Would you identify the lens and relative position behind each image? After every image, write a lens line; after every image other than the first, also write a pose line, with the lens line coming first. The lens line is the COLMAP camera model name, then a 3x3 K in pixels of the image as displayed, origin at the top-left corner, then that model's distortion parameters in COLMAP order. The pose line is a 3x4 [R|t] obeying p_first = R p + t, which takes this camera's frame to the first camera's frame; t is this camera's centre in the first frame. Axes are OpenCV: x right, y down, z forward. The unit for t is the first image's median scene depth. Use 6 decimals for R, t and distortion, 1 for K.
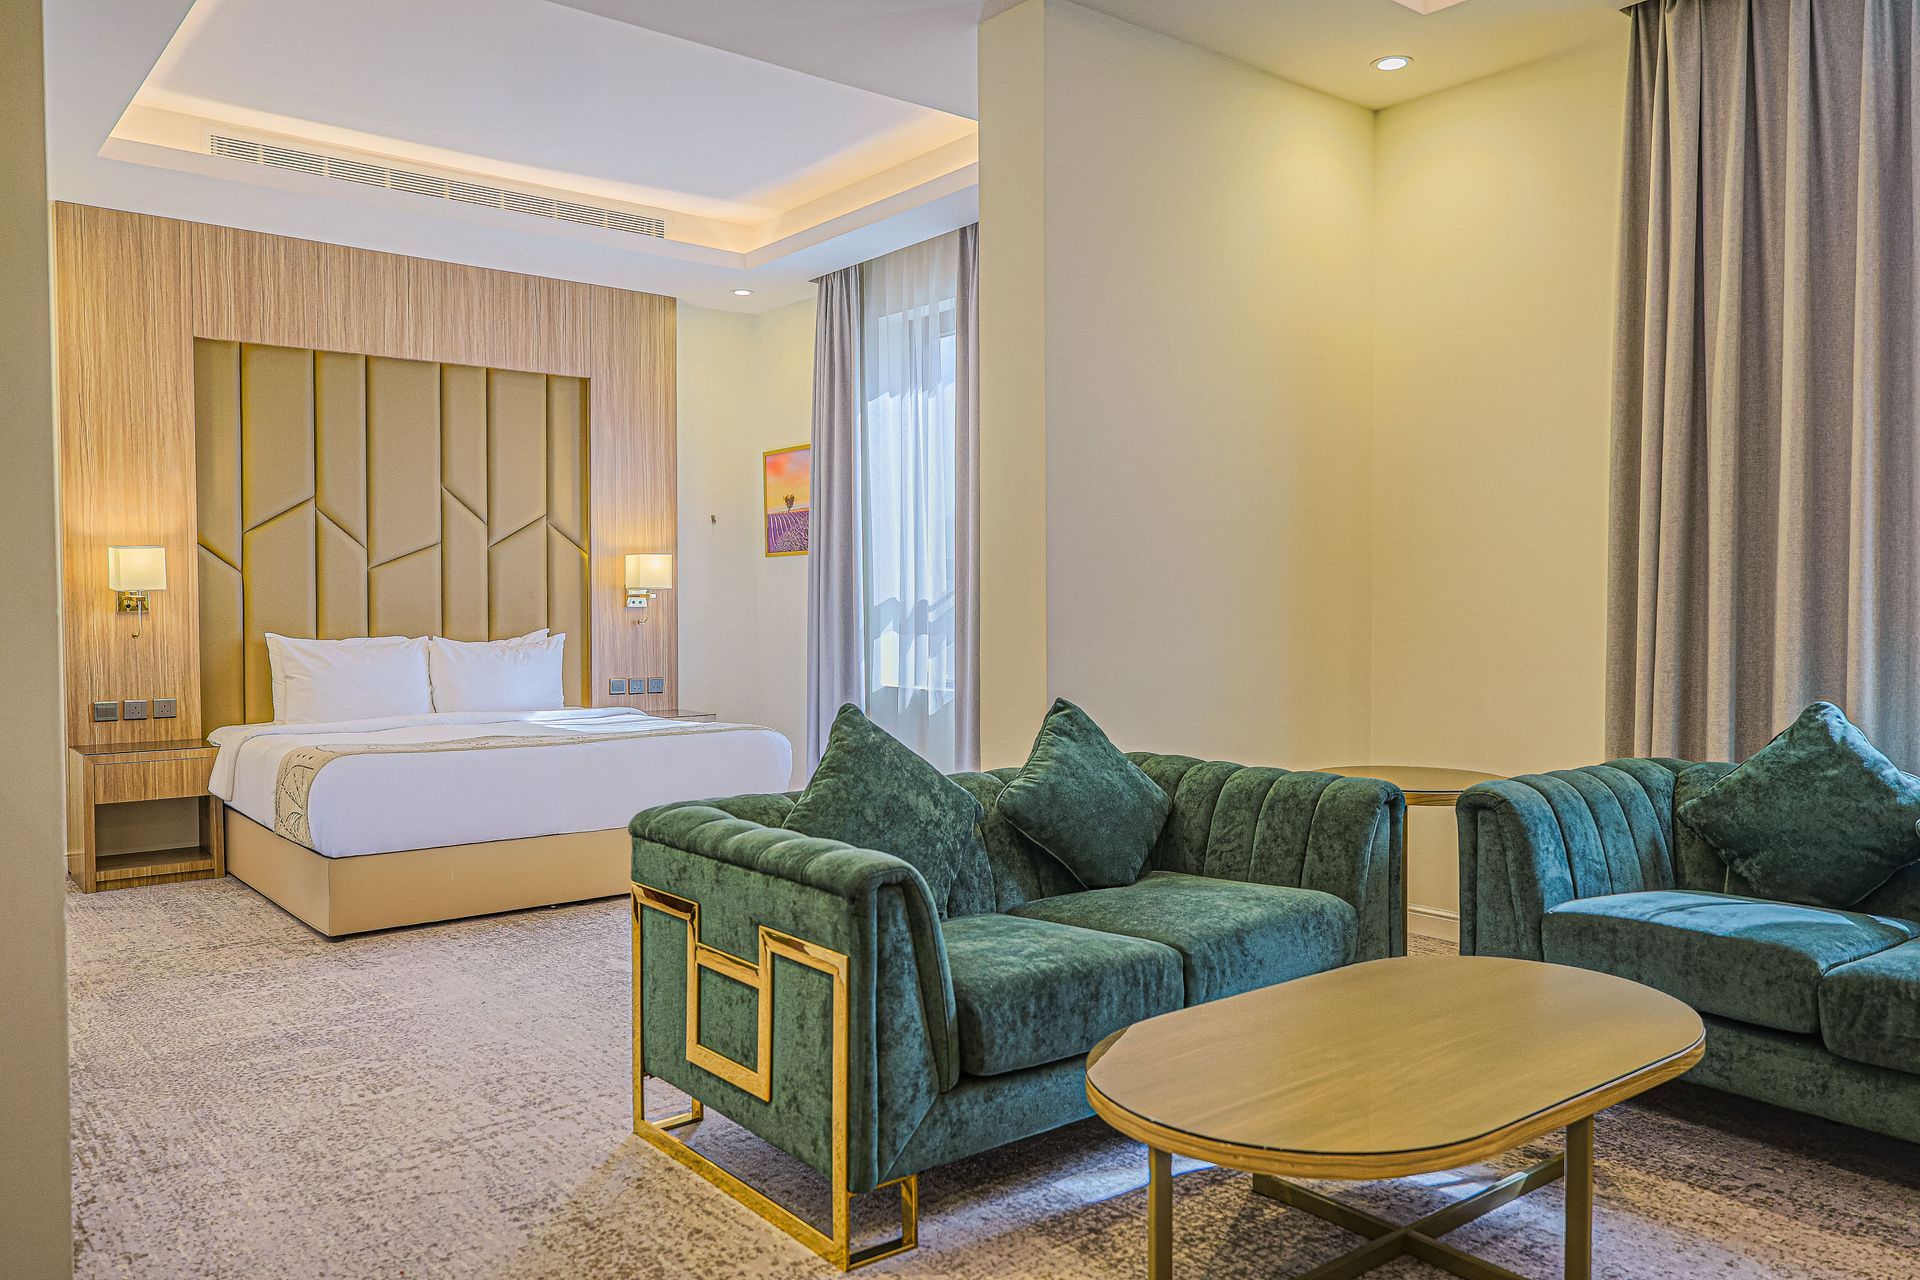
lens RADIAL K [[1411.0, 0, 951.3], [0, 1411.0, 647.2], [0, 0, 1]] dist [-0.005778, -0.000336]
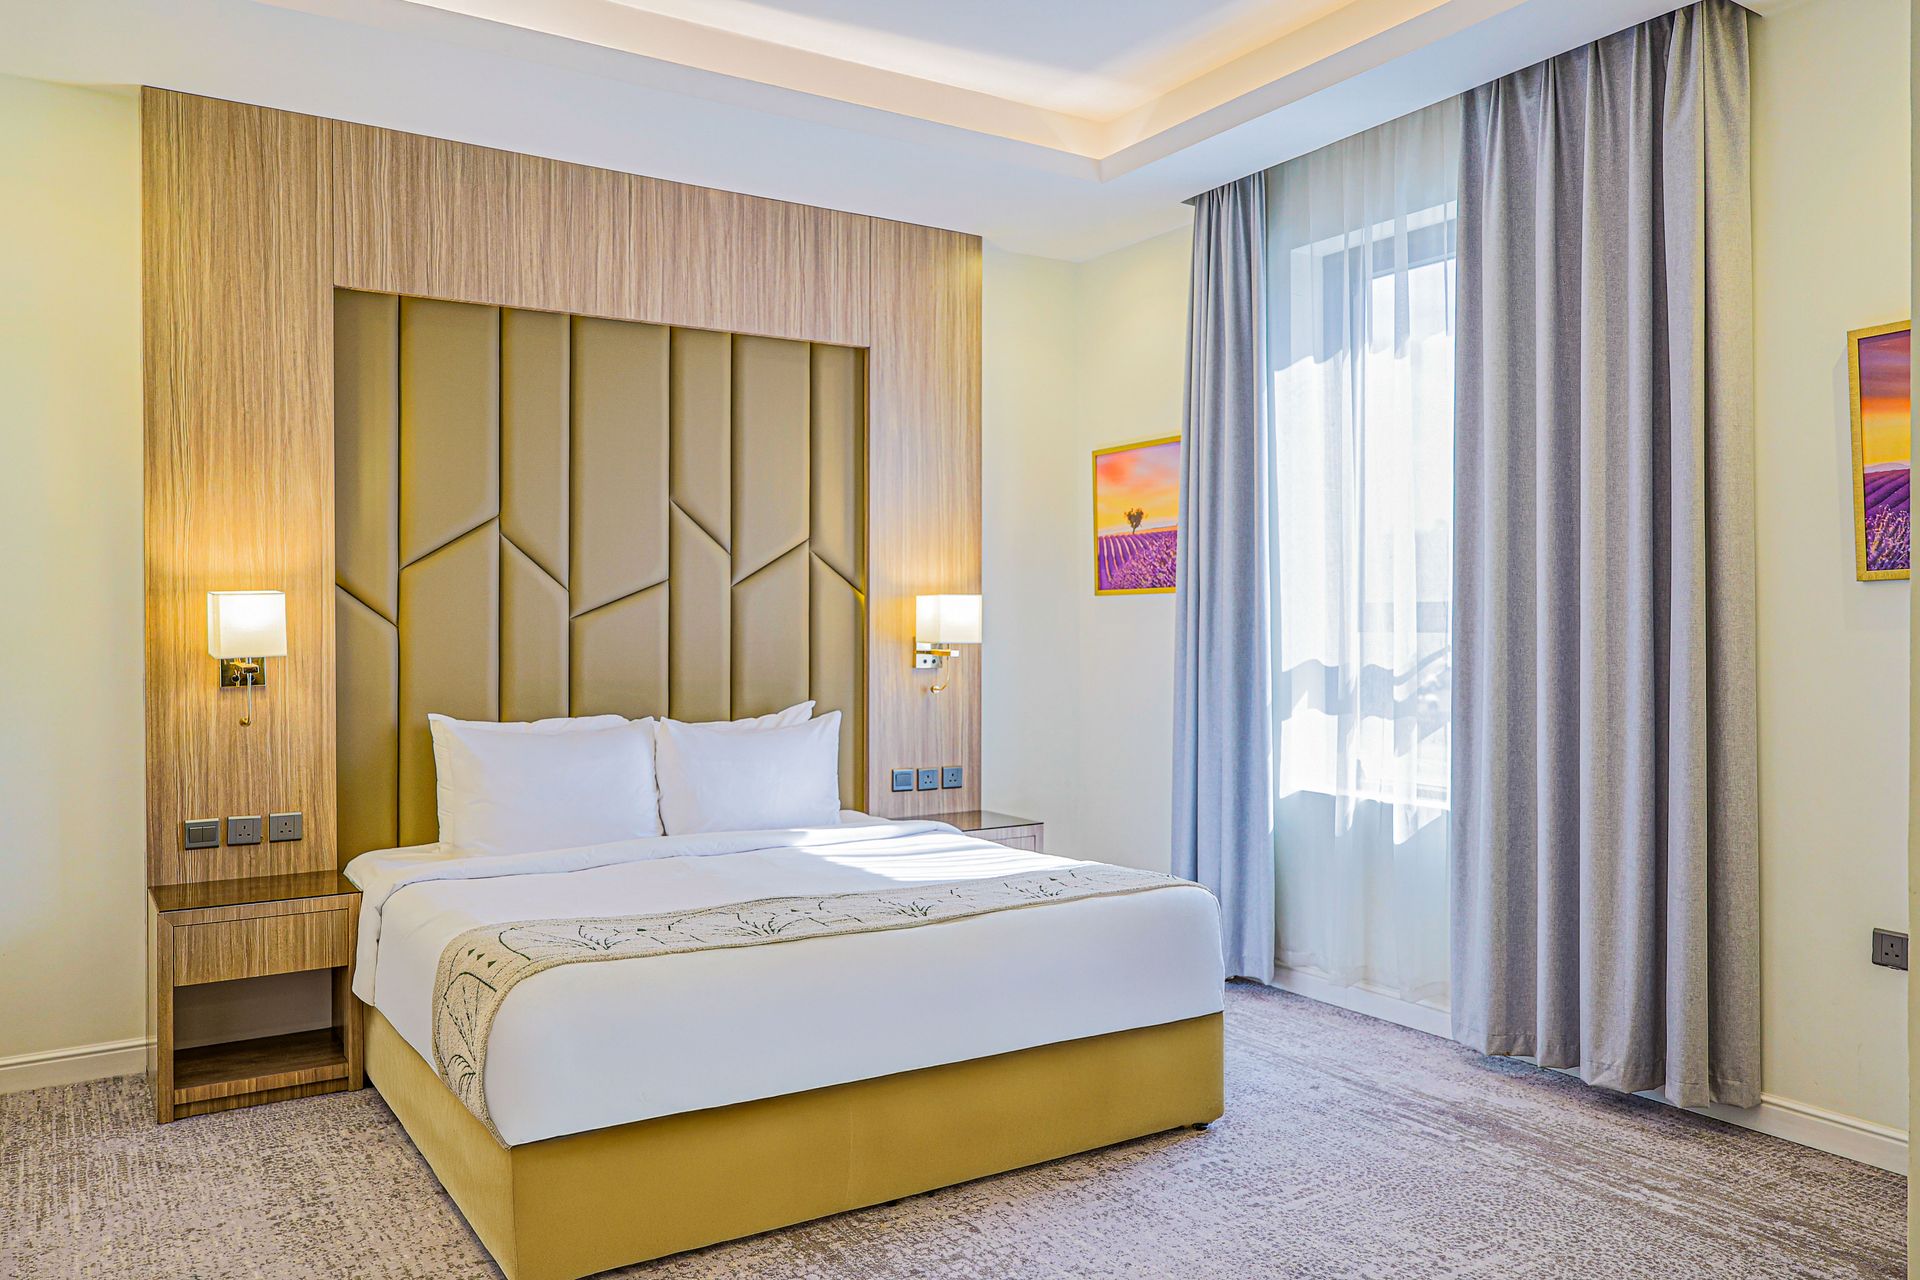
lens RADIAL K [[1515.3, 0, 960.0], [0, 1515.3, 640.0], [0, 0, 1]] dist [-0.003317, 0.002641]
pose [[0.992231, 0.001683, -0.124398, -0.129832], [-0.004658, 0.999710, -0.023632, -0.028473], [0.124322, 0.024028, 0.991951, 0.281480]]
